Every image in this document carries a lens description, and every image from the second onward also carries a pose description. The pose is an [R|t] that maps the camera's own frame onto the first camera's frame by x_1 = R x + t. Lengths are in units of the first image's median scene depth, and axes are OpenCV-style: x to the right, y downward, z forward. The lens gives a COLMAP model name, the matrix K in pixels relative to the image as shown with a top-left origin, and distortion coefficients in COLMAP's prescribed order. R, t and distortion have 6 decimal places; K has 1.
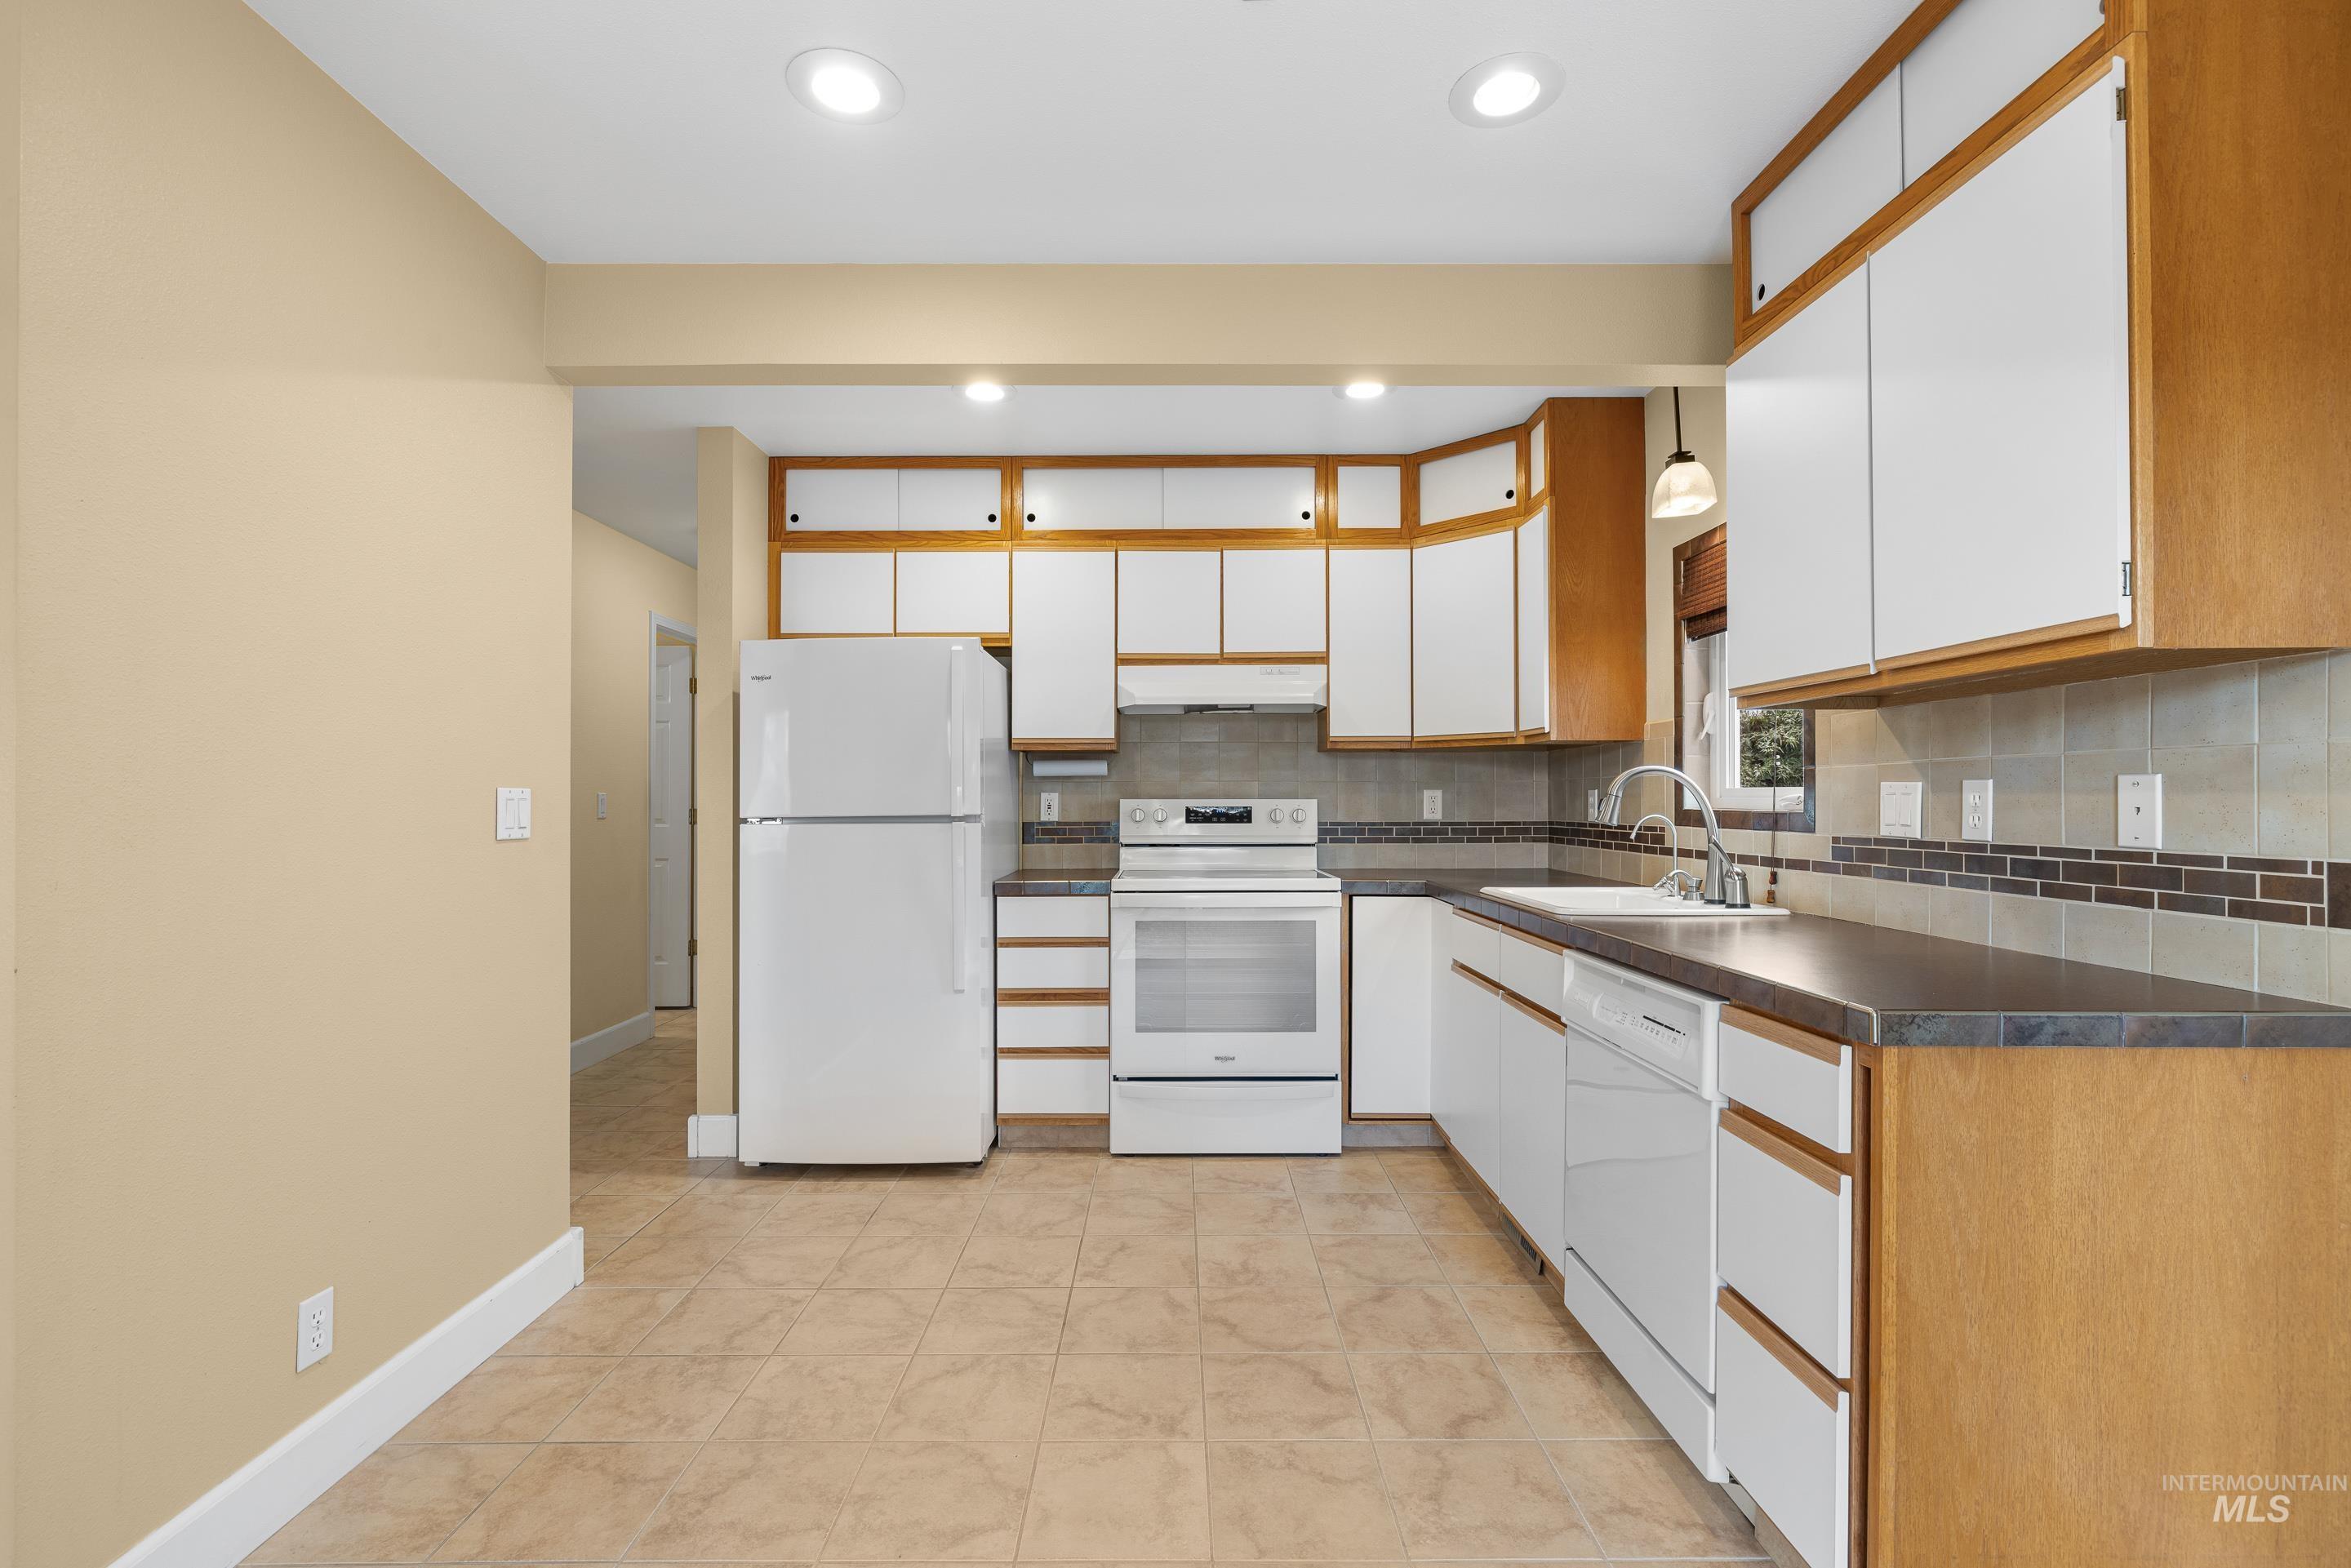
lens RADIAL K [[1046.5, 0, 1173.7], [0, 1046.5, 791.9], [0, 0, 1]] dist [-0.004654, 0.000412]
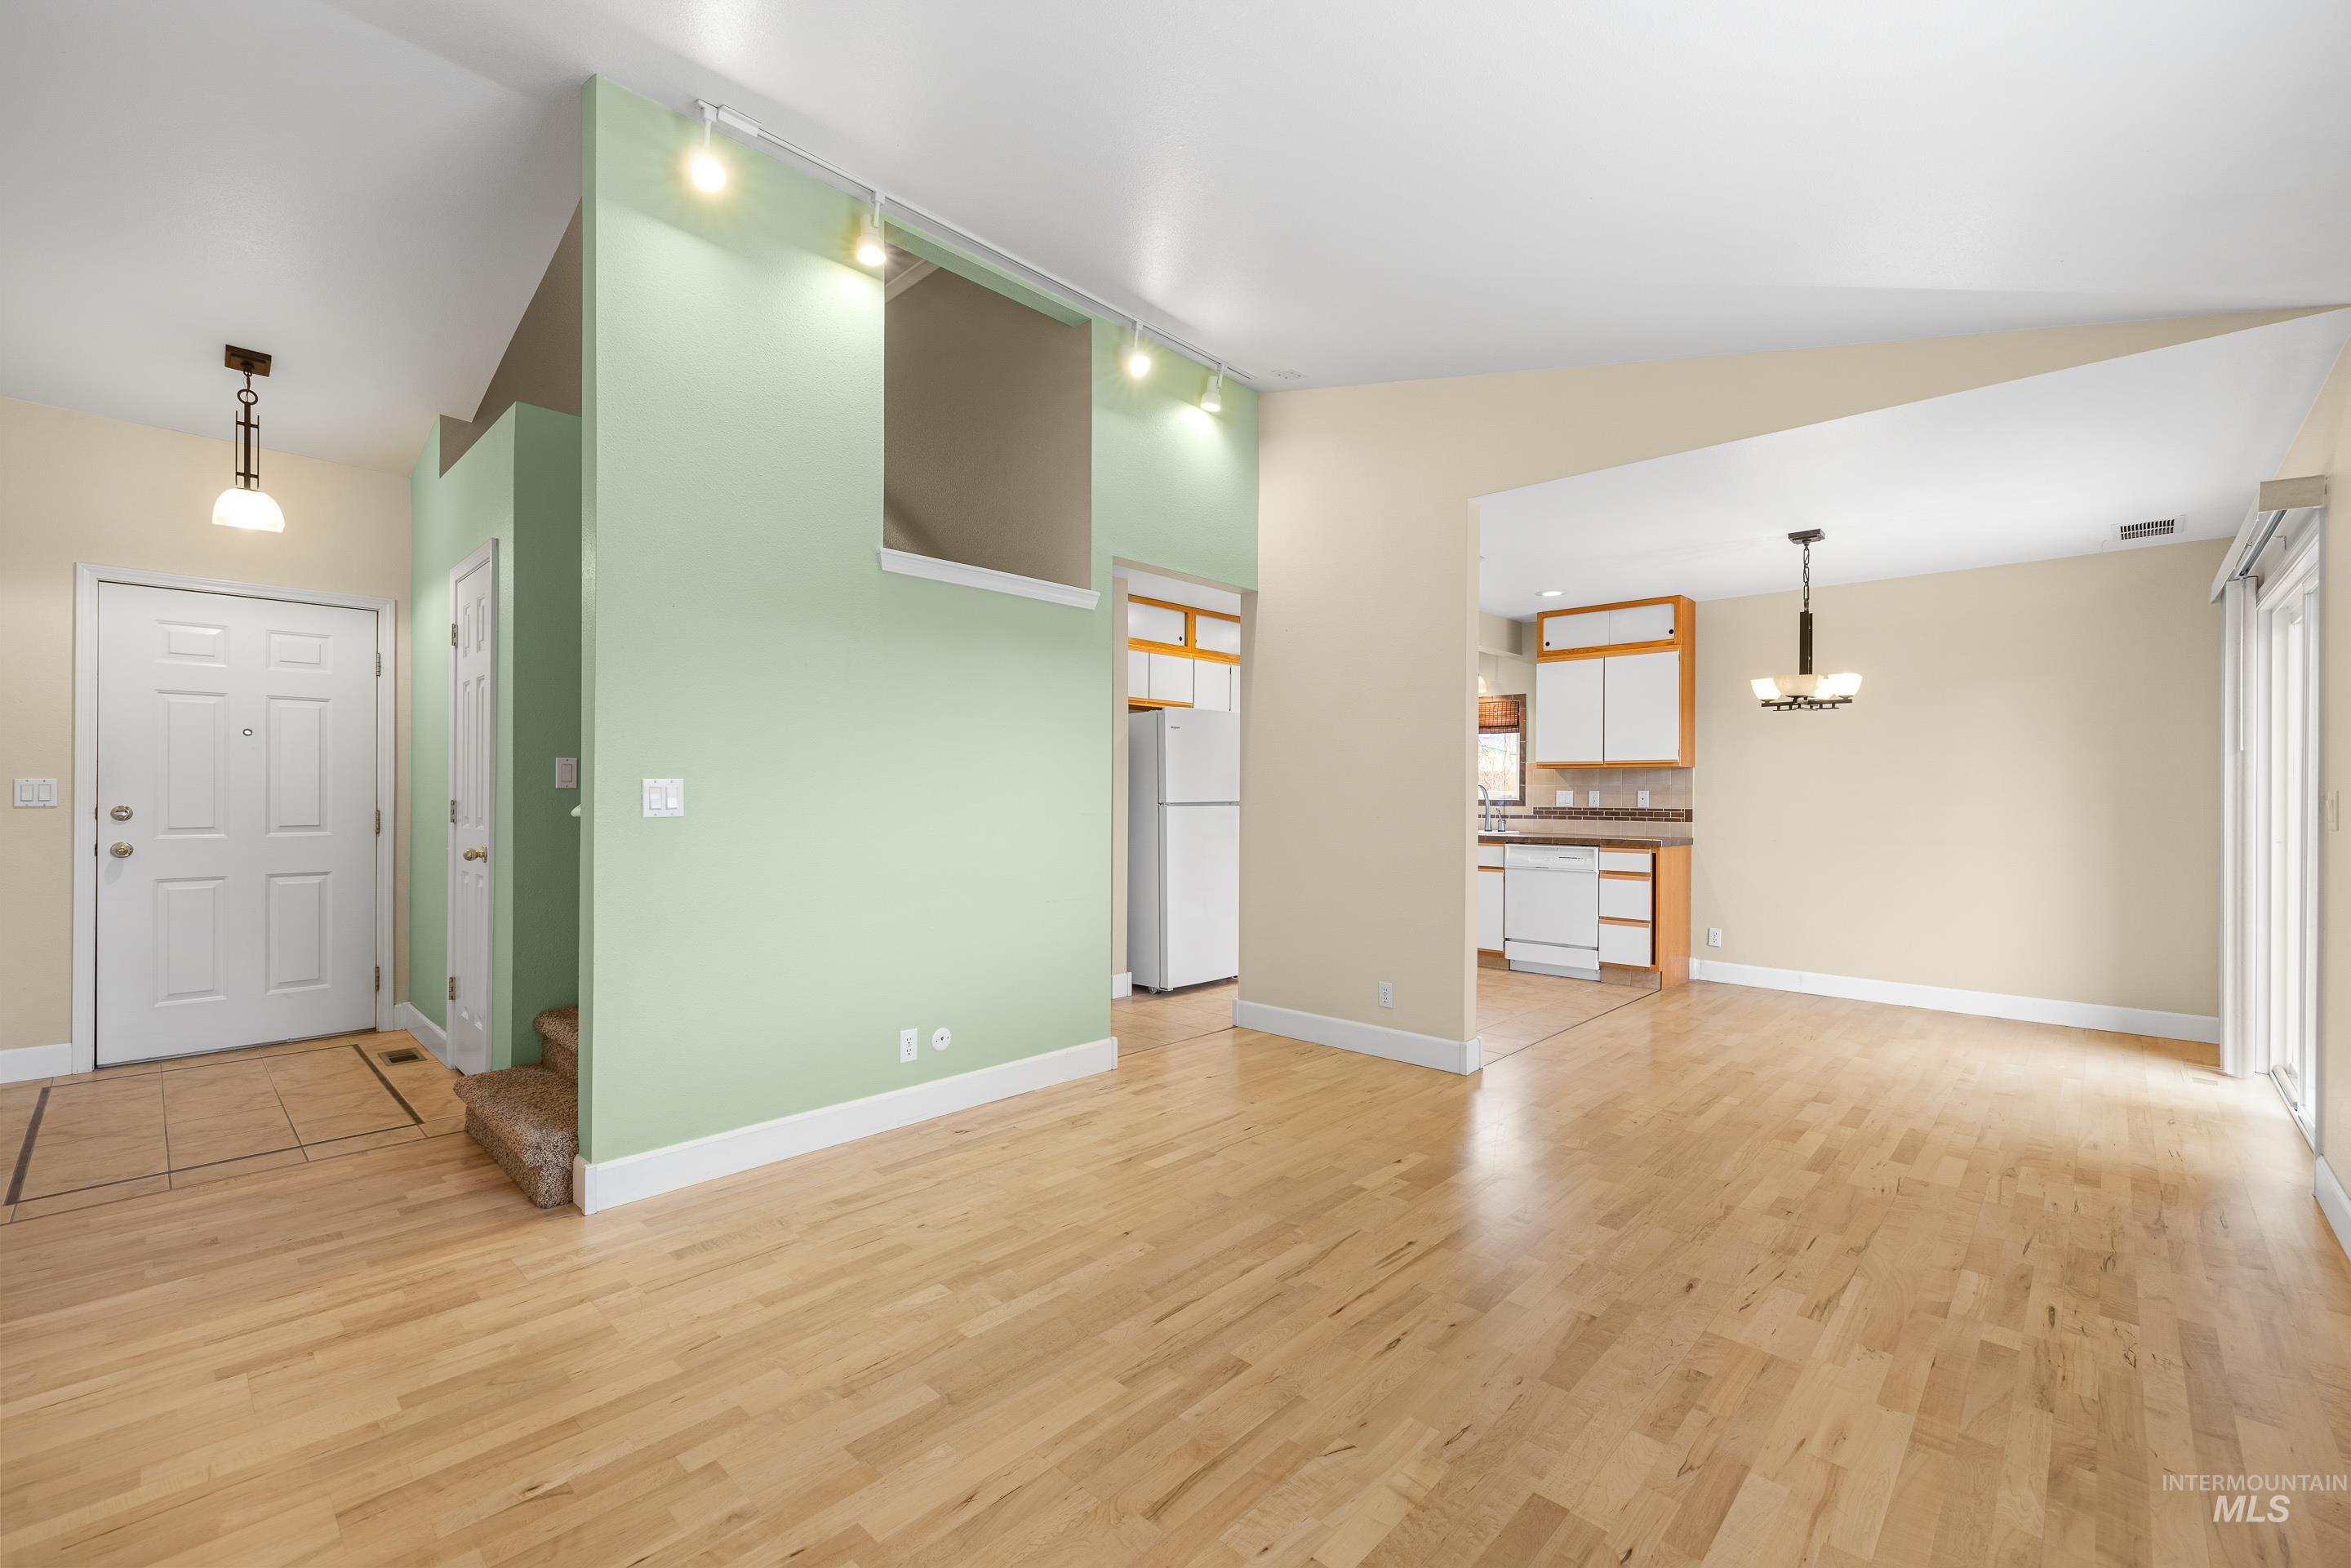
lens RADIAL K [[983.4, 0, 1169.6], [0, 983.4, 791.0], [0, 0, 1]] dist [0.001645, 0.000027]
pose [[0.693698, 0.006697, 0.720235, -1.542985], [-0.011666, 0.999930, 0.001939, -0.000243], [-0.720172, -0.009747, 0.693727, -0.192602]]
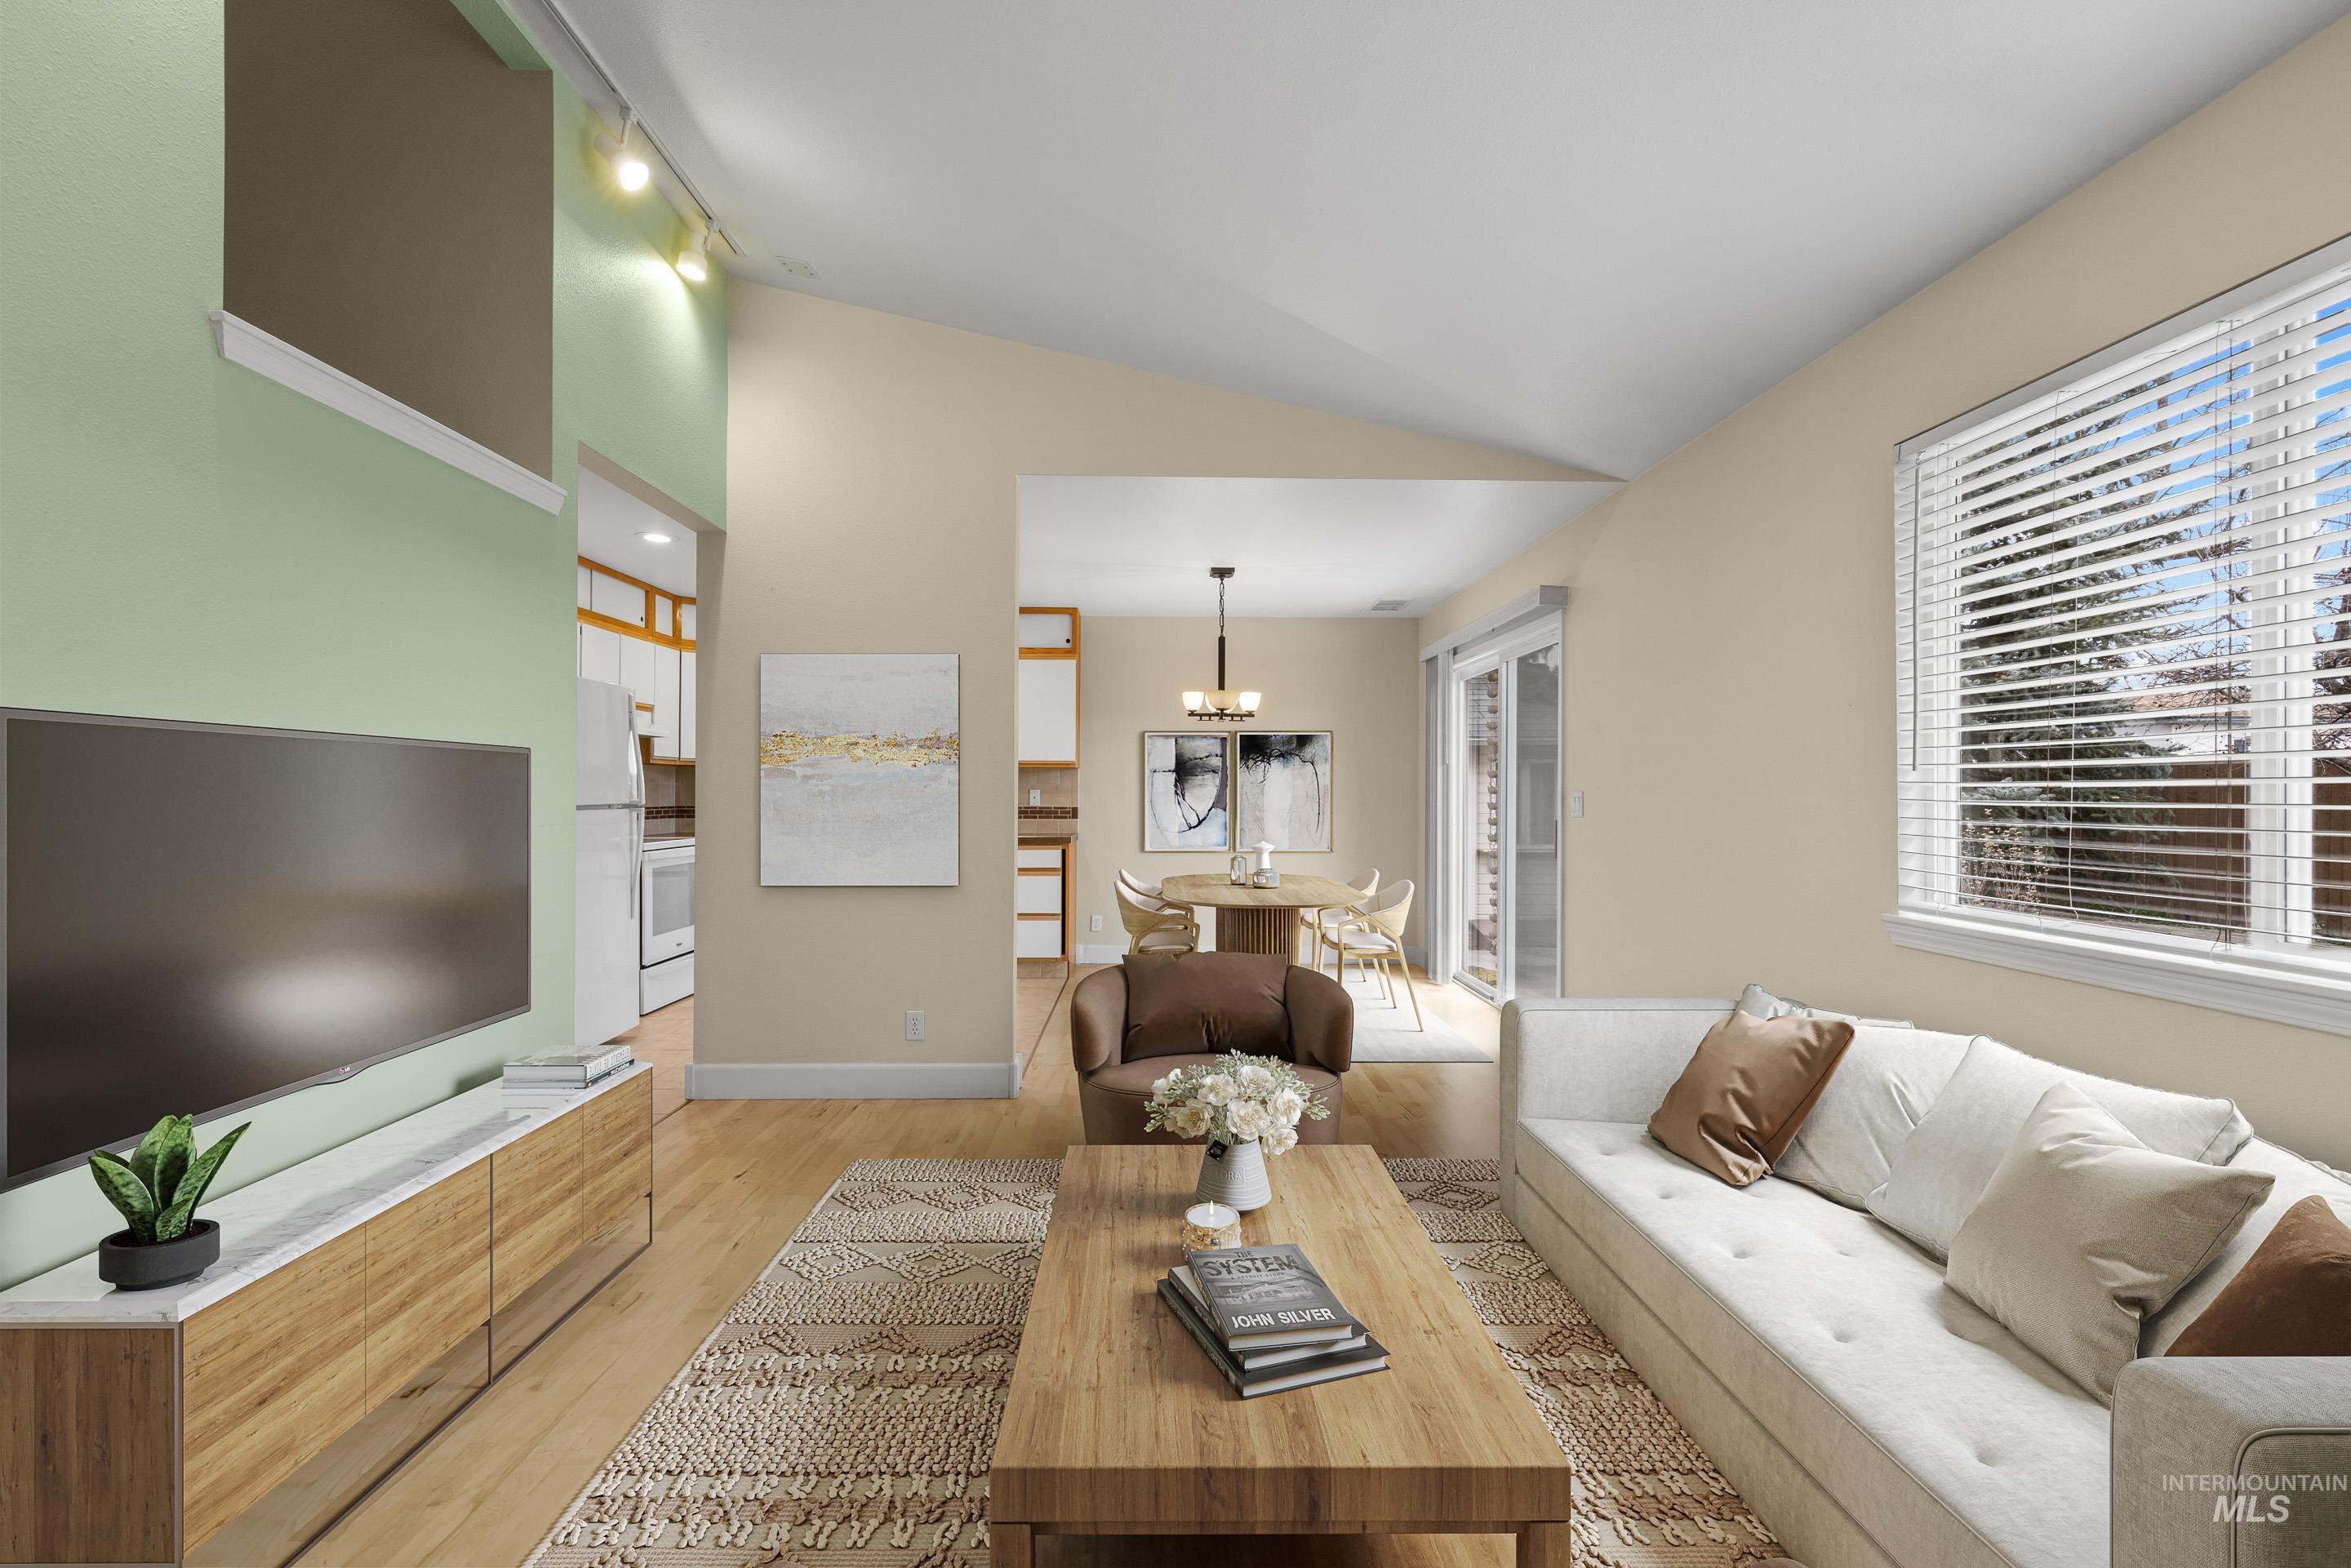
lens RADIAL K [[989.2, 0, 1169.1], [0, 989.2, 790.4], [0, 0, 1]] dist [0.002198, 0.000159]
pose [[-0.013236, 0.005944, 0.999895, -1.546203], [-0.011663, 0.999913, -0.006099, 0.002475], [-0.999844, -0.011742, -0.013166, 0.213207]]
